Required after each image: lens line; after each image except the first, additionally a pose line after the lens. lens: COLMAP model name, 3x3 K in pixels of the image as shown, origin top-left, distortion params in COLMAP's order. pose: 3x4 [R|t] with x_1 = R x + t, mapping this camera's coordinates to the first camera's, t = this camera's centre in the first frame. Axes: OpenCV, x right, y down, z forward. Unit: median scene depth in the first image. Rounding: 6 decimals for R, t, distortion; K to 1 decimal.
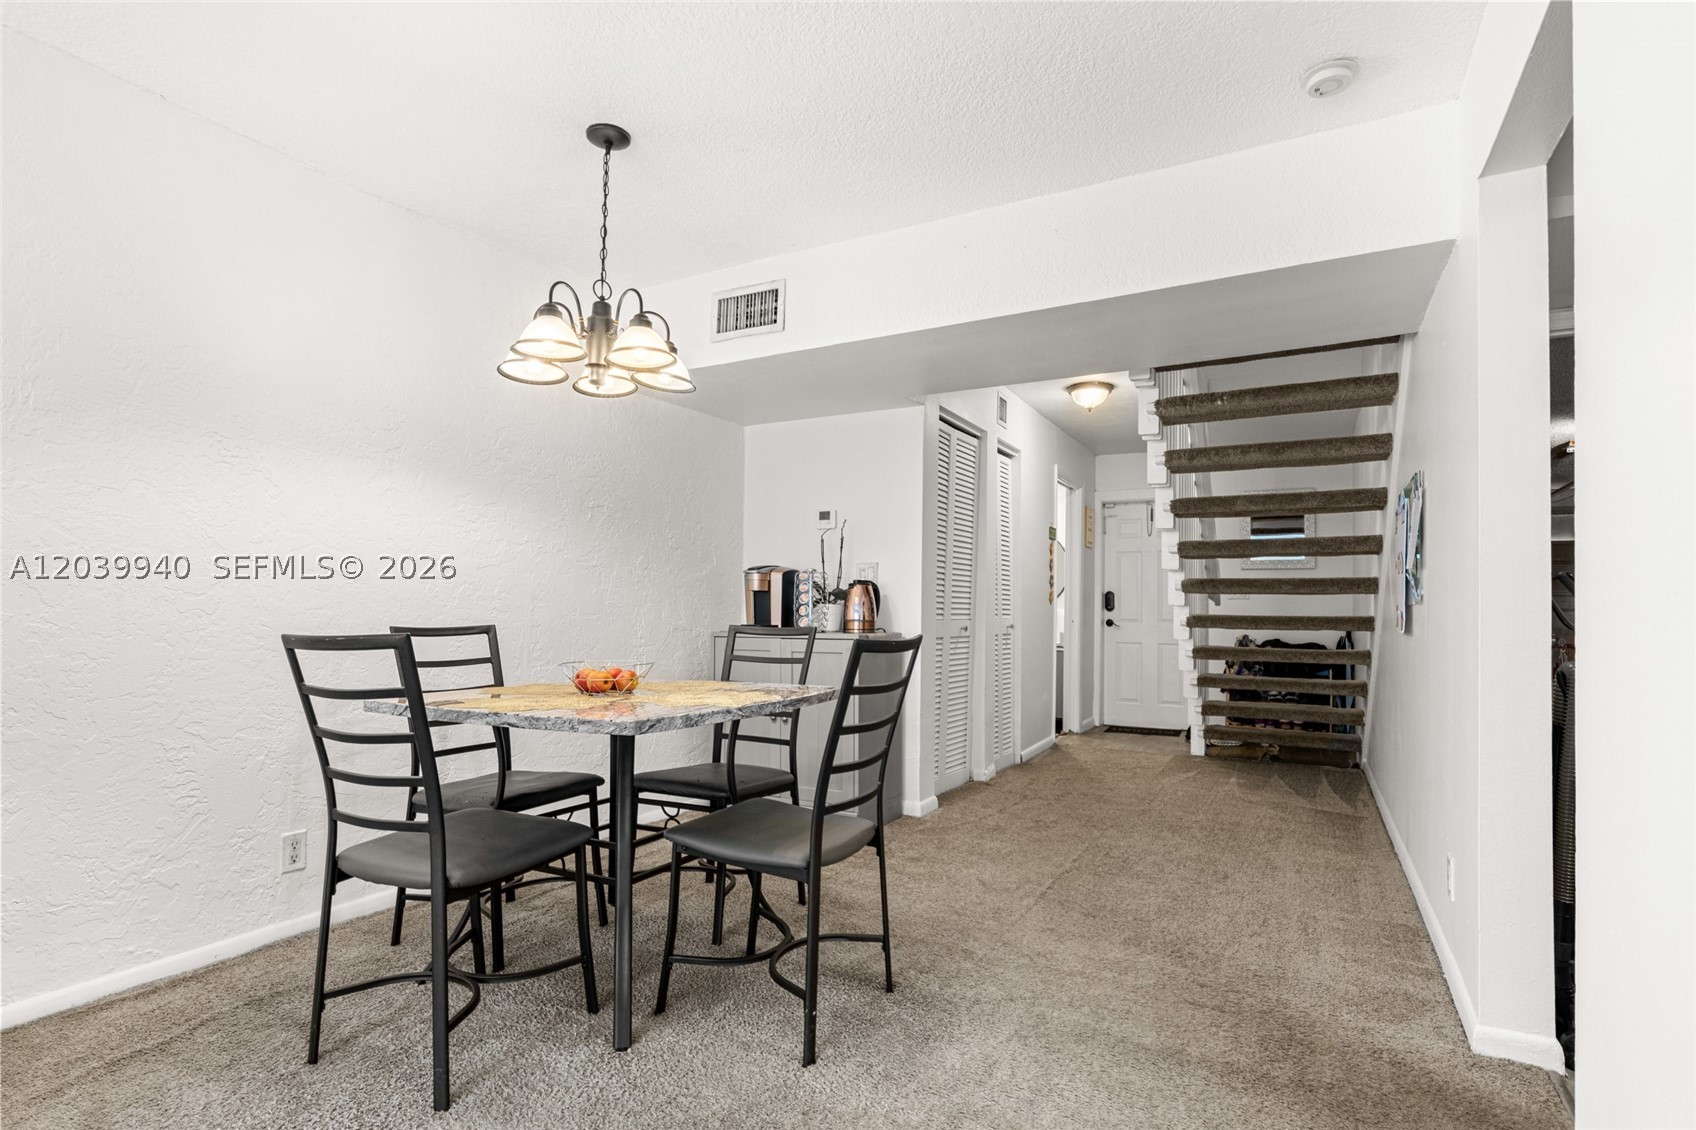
lens RADIAL K [[843.4, 0, 852.4], [0, 843.4, 575.8], [0, 0, 1]] dist [-0.003146, -0.000395]
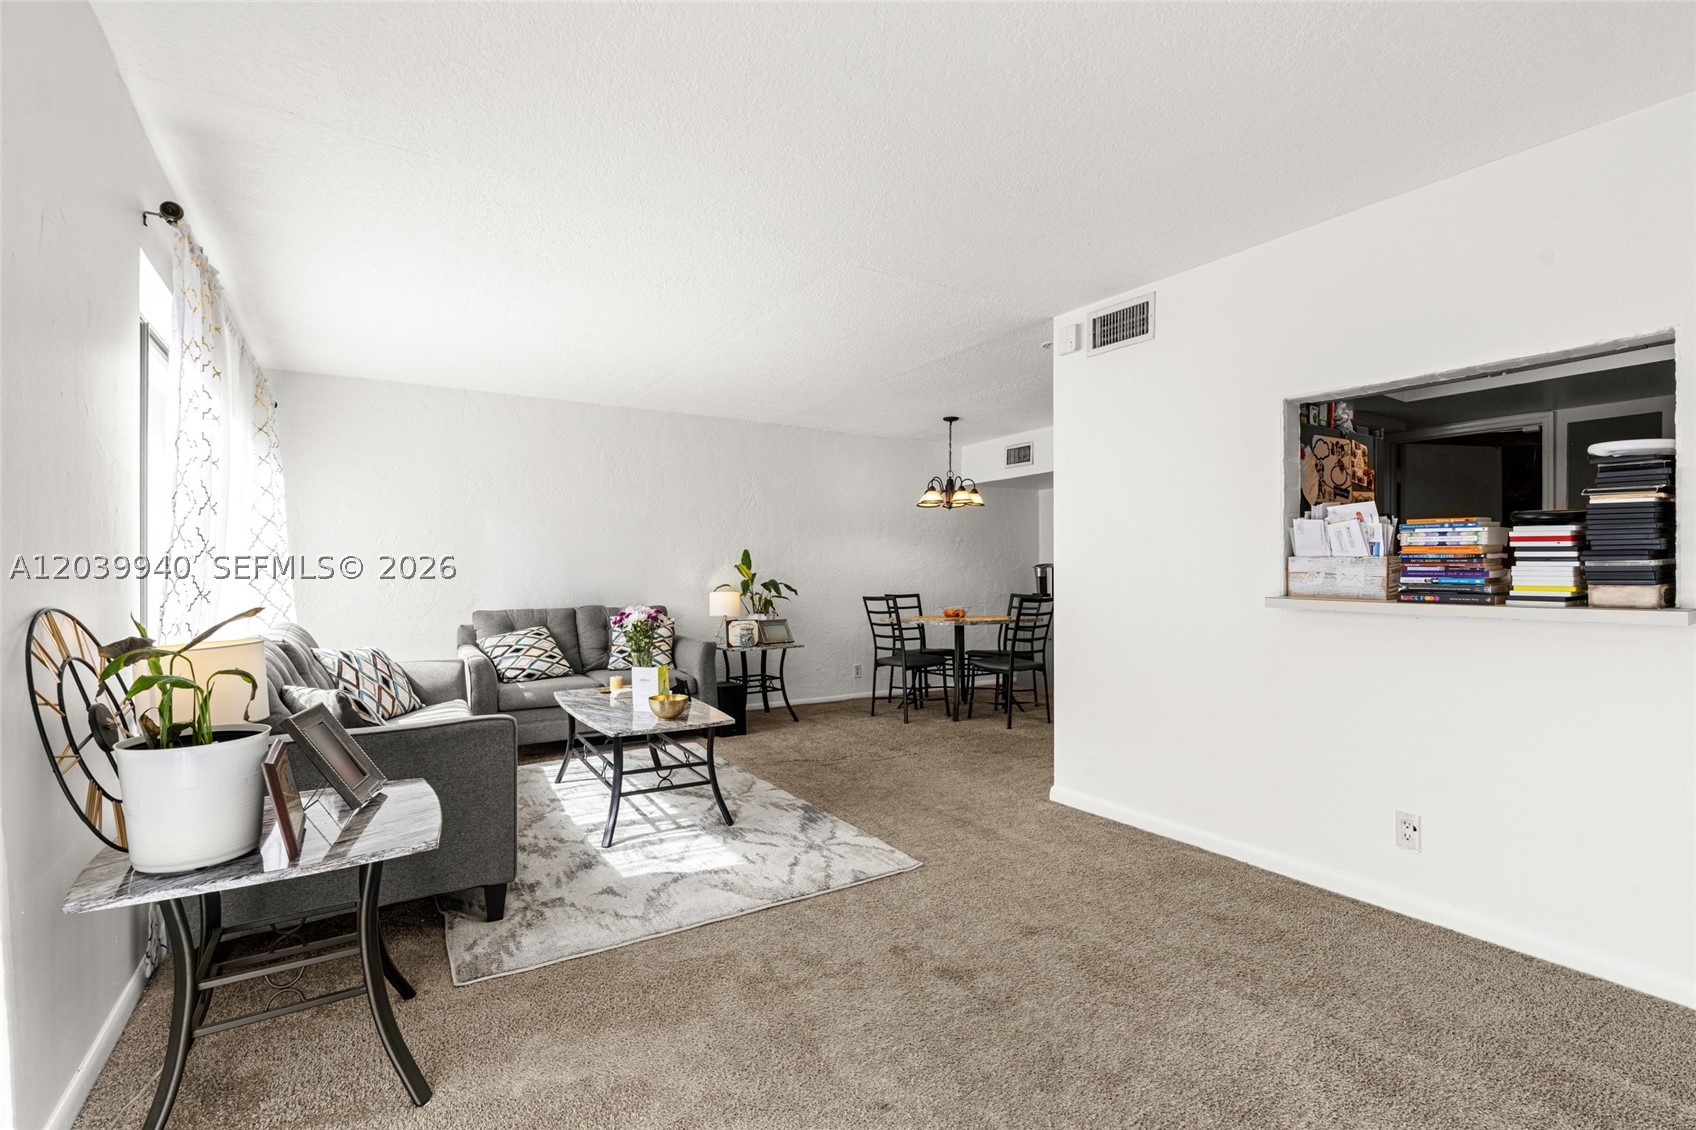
lens RADIAL K [[764.7, 0, 842.6], [0, 764.7, 575.5], [0, 0, 1]] dist [-0.010845, 0.001487]
pose [[0.867645, -0.012976, -0.497014, 0.680111], [0.029639, 0.999231, 0.025654, -0.081308], [0.496299, -0.036990, 0.867363, -1.453898]]
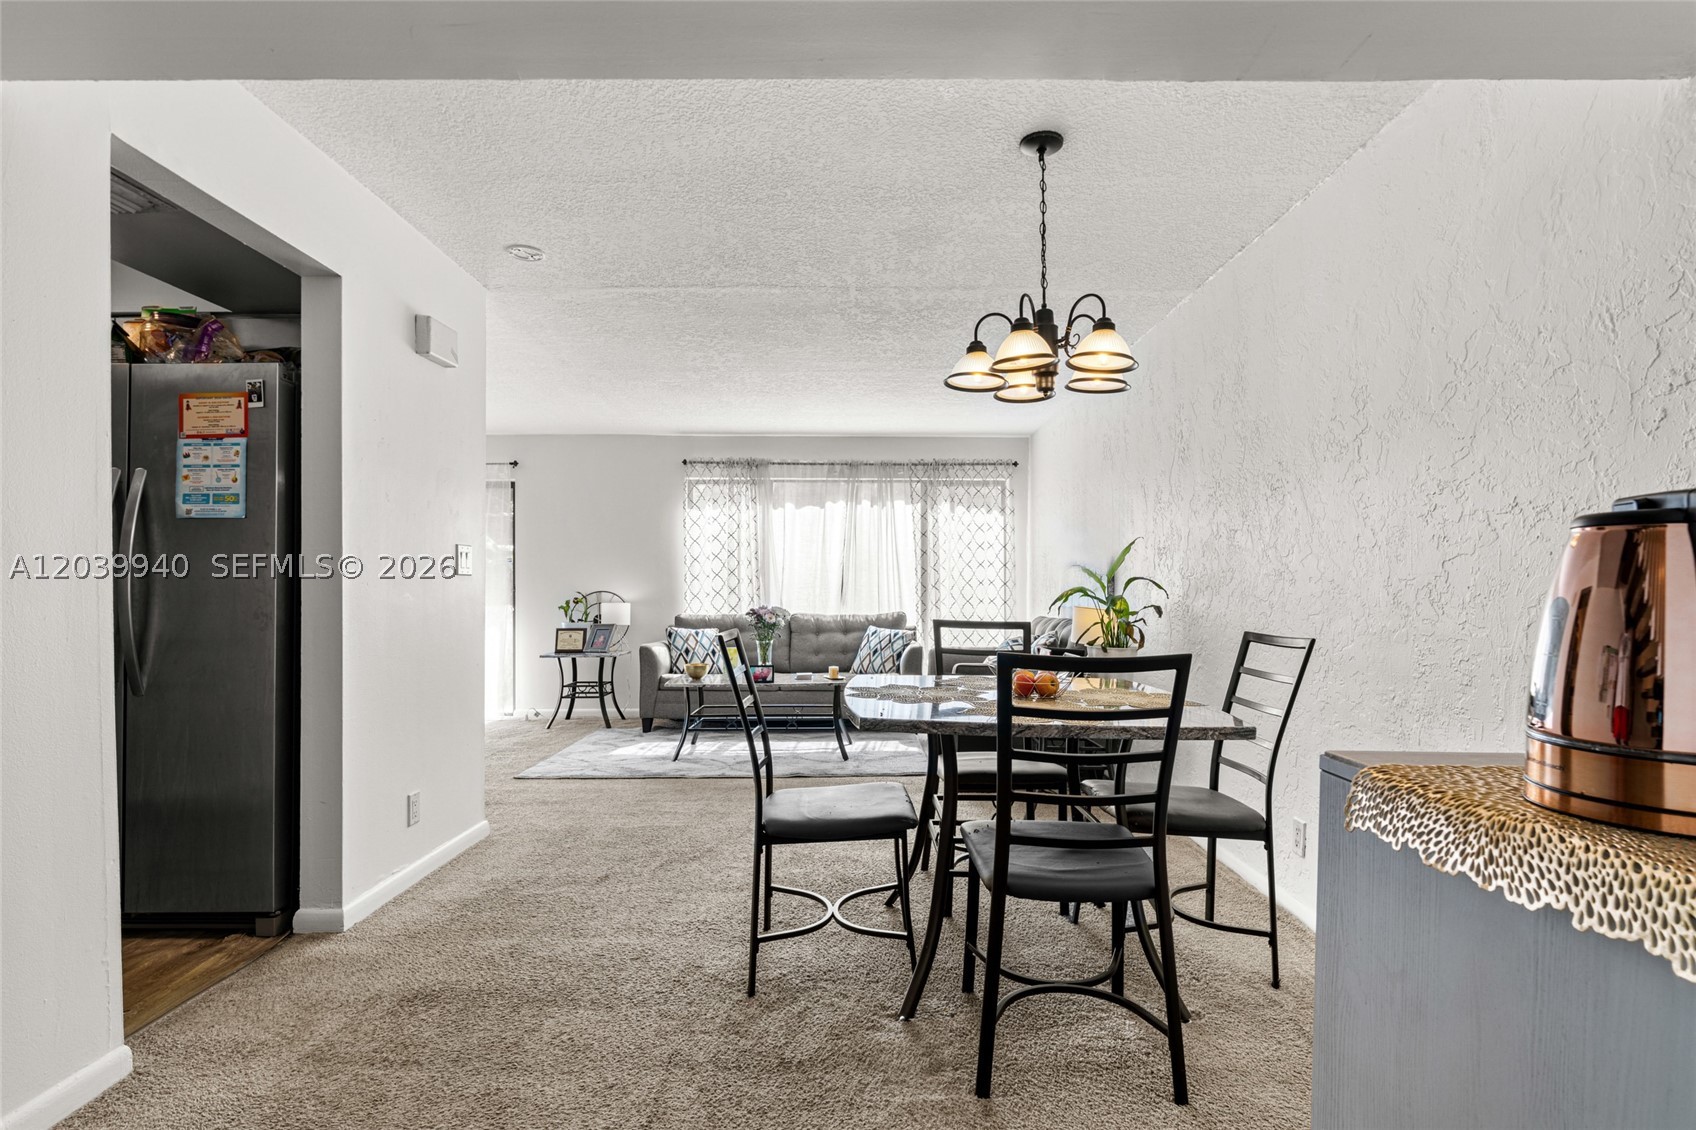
lens RADIAL K [[809.1, 0, 846.9], [0, 809.1, 583.4], [0, 0, 1]] dist [-0.000017, 0.000006]
pose [[-0.885218, -0.011269, -0.465039, 0.363996], [0.005178, 0.999406, -0.034073, 0.023594], [0.465147, -0.032570, -0.884634, 1.846096]]
